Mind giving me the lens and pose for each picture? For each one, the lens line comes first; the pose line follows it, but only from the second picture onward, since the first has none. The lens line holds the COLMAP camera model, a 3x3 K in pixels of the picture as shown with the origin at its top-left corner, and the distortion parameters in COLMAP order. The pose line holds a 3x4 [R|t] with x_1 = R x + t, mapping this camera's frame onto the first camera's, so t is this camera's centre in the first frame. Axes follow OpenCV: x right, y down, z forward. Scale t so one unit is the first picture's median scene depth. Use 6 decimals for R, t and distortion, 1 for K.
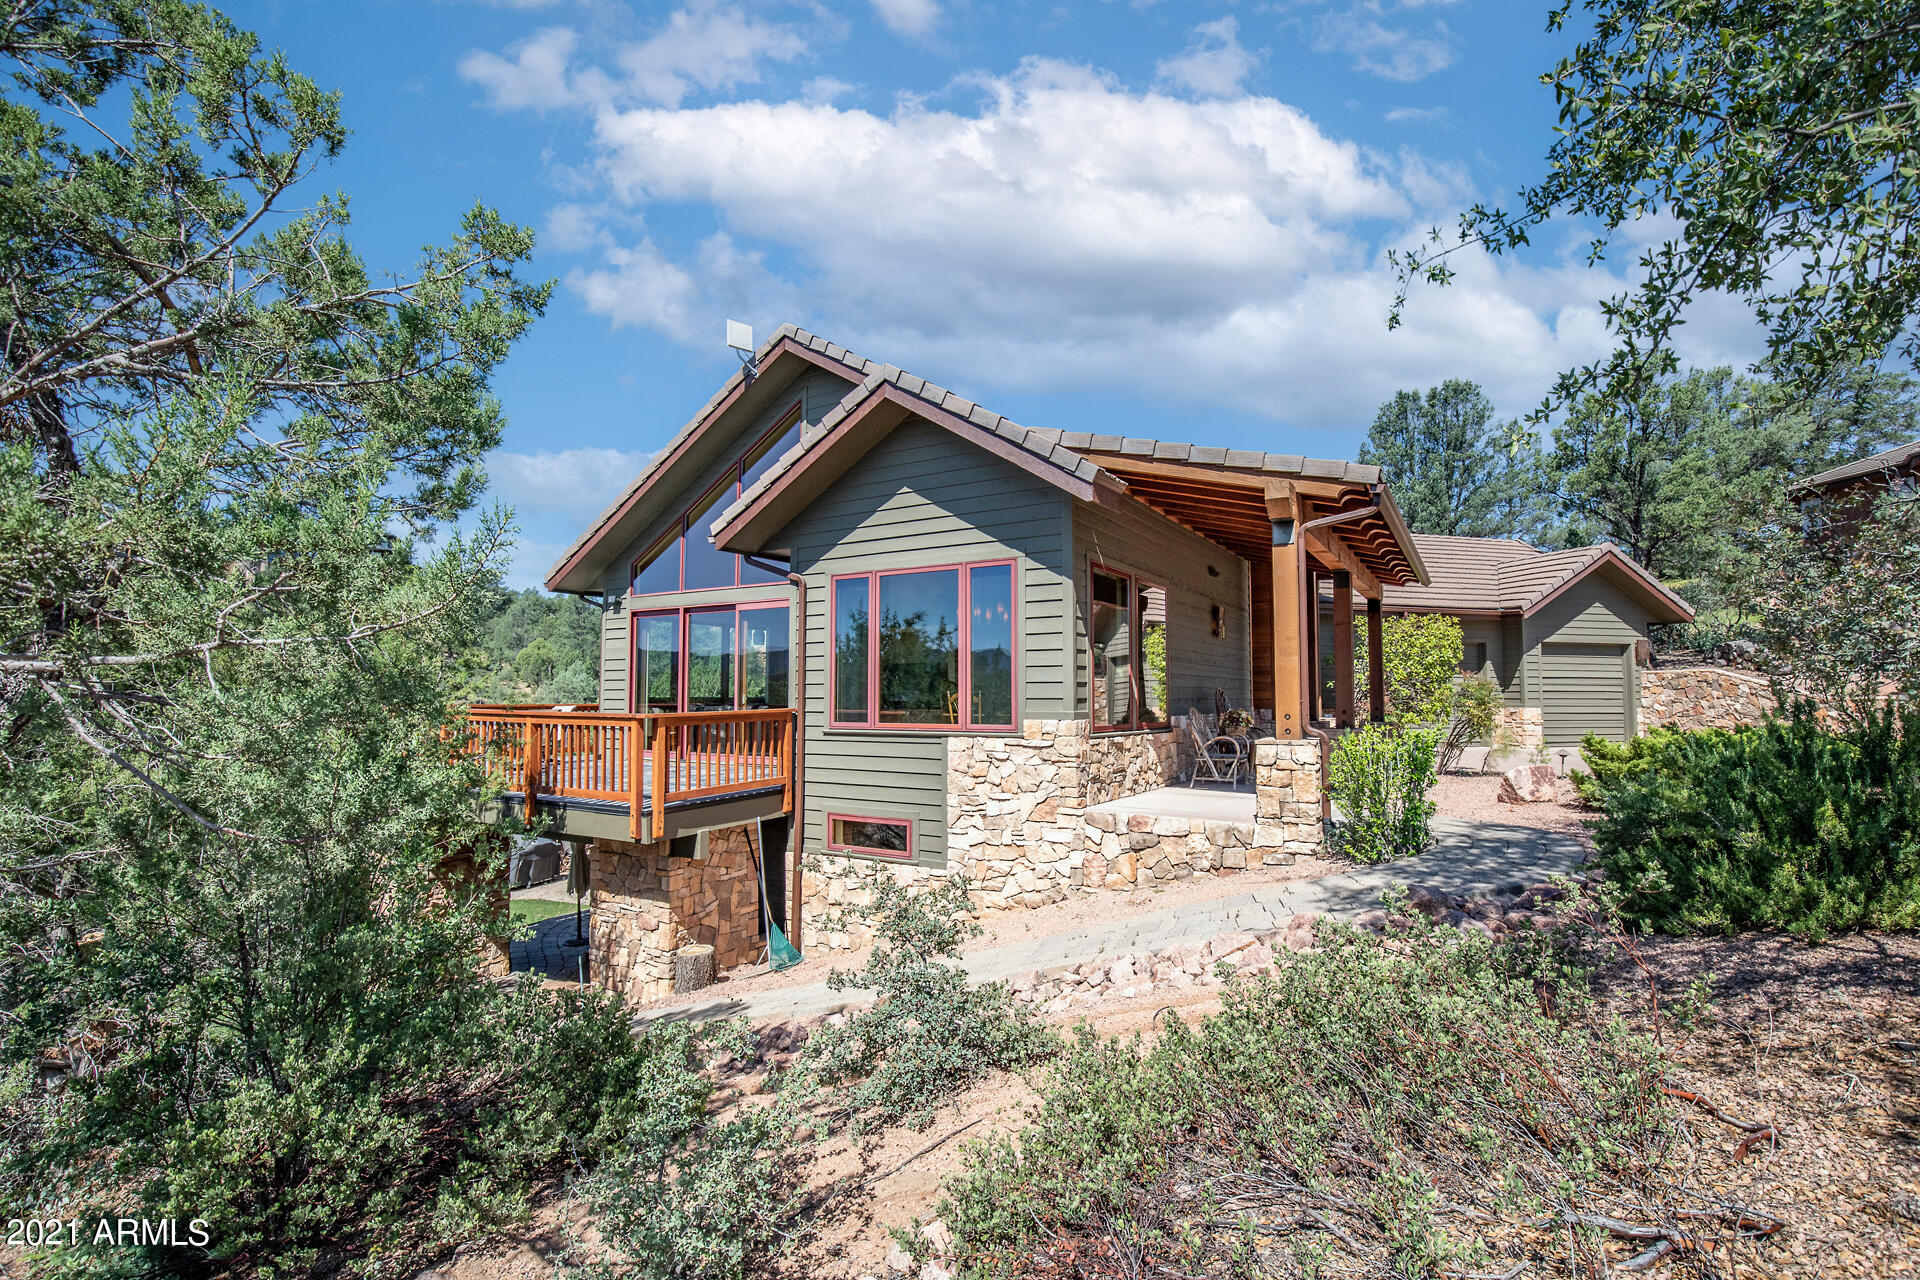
lens RADIAL K [[885.1, 0, 946.0], [0, 885.1, 648.4], [0, 0, 1]] dist [-0.014199, 0.000129]
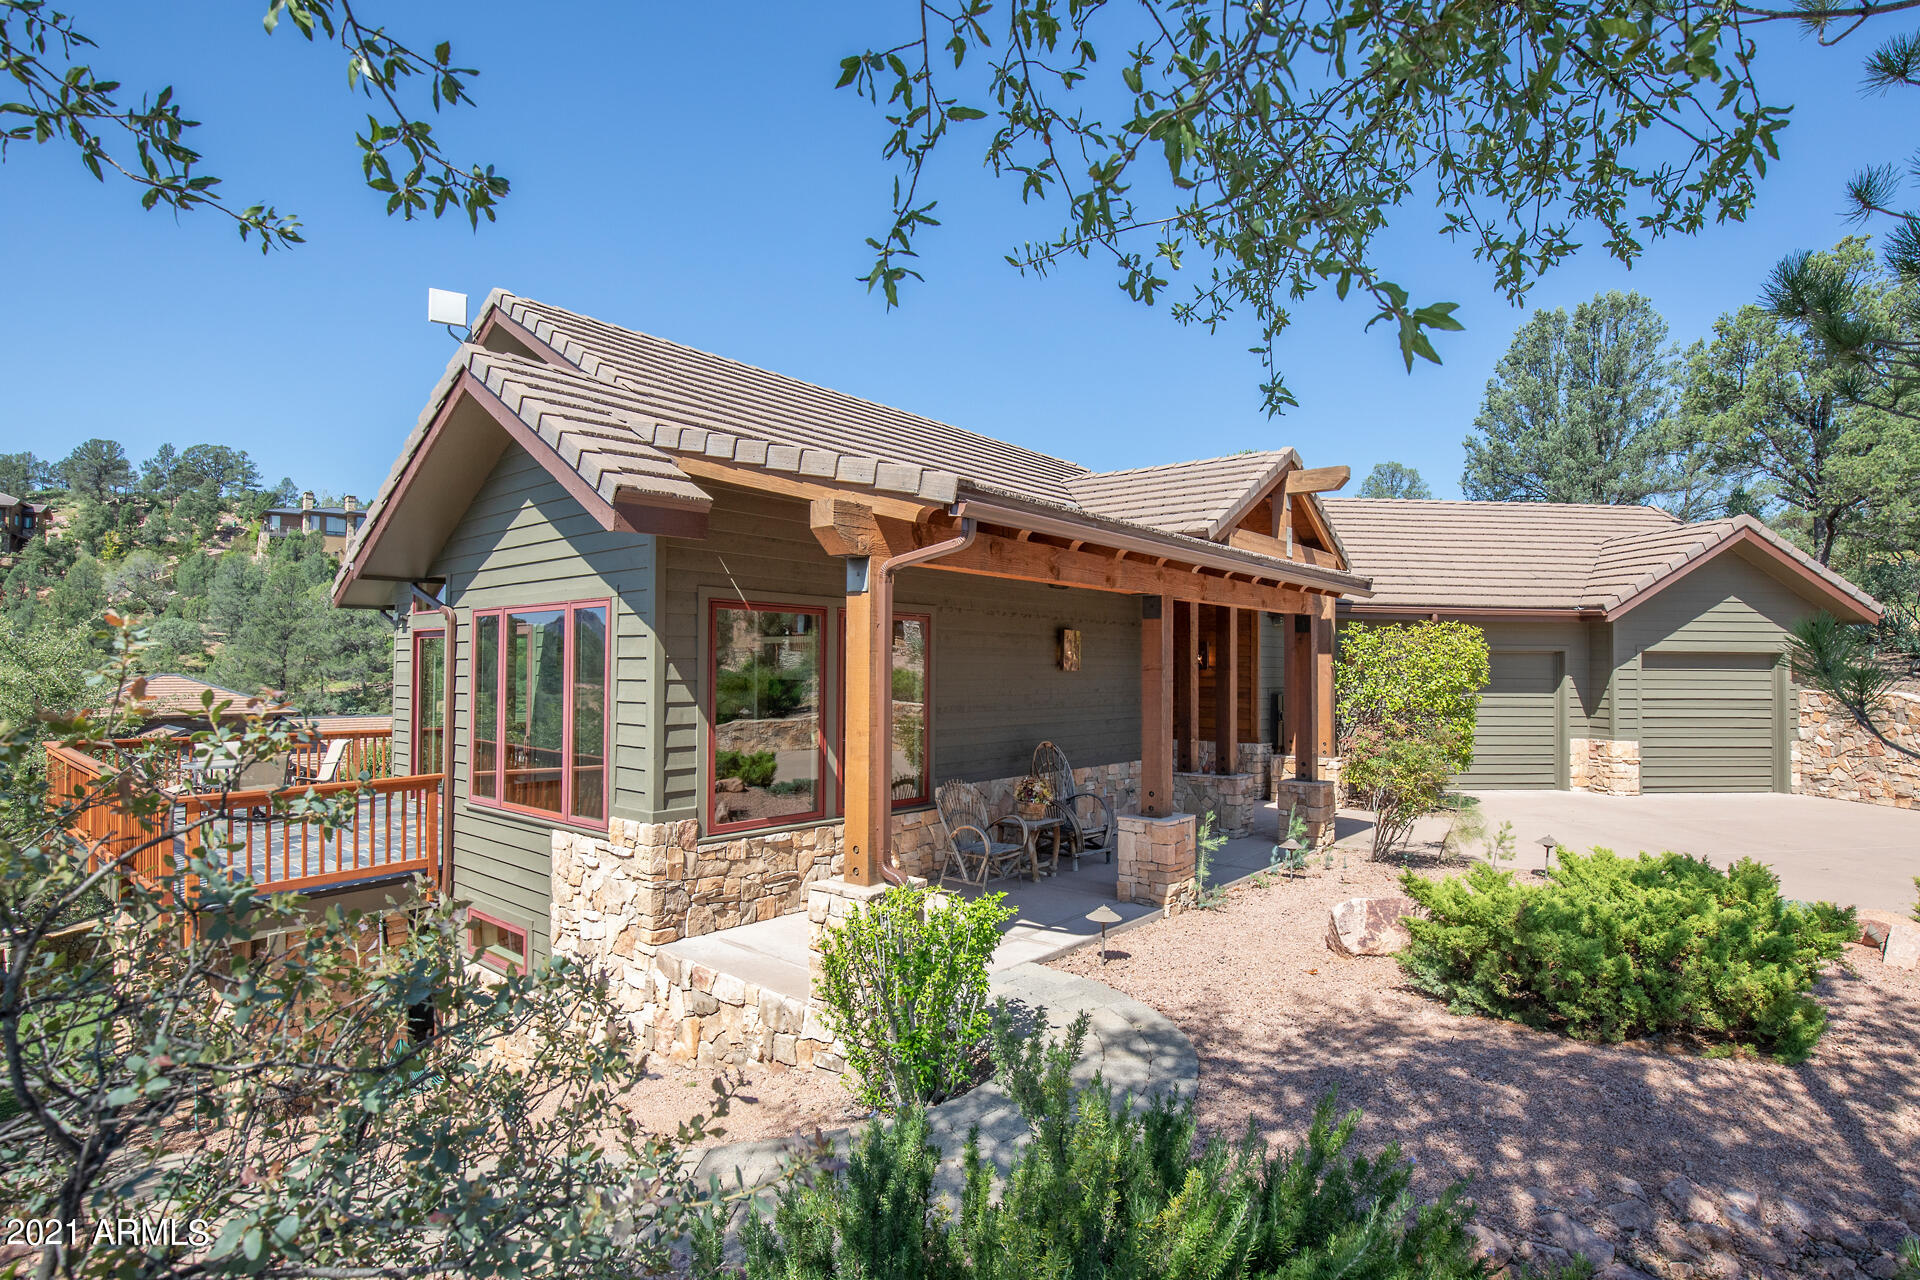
lens RADIAL K [[956.7, 0, 930.4], [0, 956.7, 643.3], [0, 0, 1]] dist [-0.015789, 0.000001]
pose [[0.985977, -0.000383, -0.166882, 0.425446], [0.005032, 0.999611, 0.027436, -0.075145], [0.166807, -0.027891, 0.985595, 0.223301]]
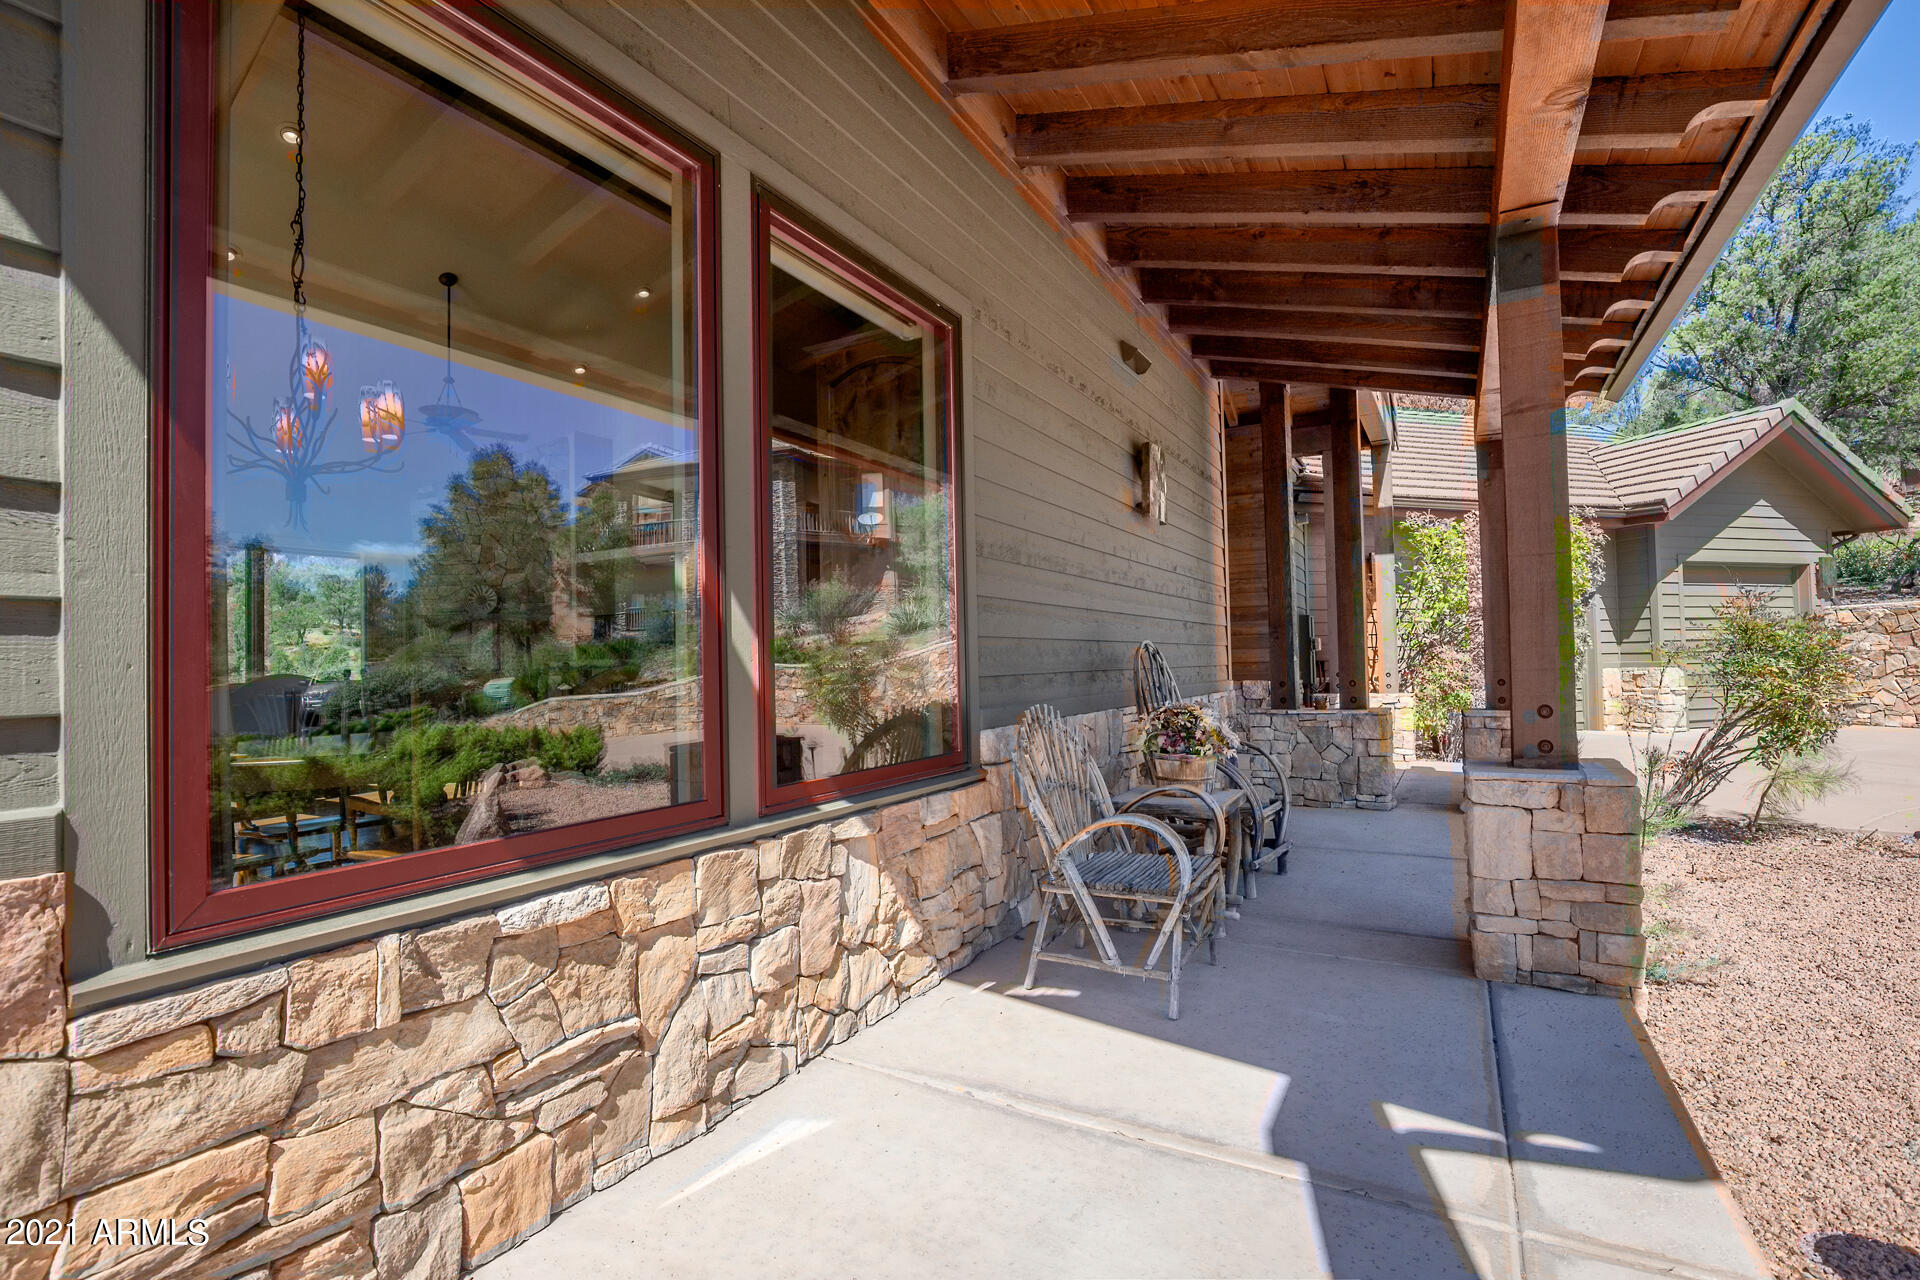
lens RADIAL K [[885.1, 0, 946.0], [0, 885.1, 648.4], [0, 0, 1]] dist [-0.014199, 0.000129]
pose [[0.999275, -0.020331, 0.032179, 0.256645], [0.019077, 0.999064, 0.038823, 0.038705], [-0.032938, -0.038181, 0.998728, 0.758774]]
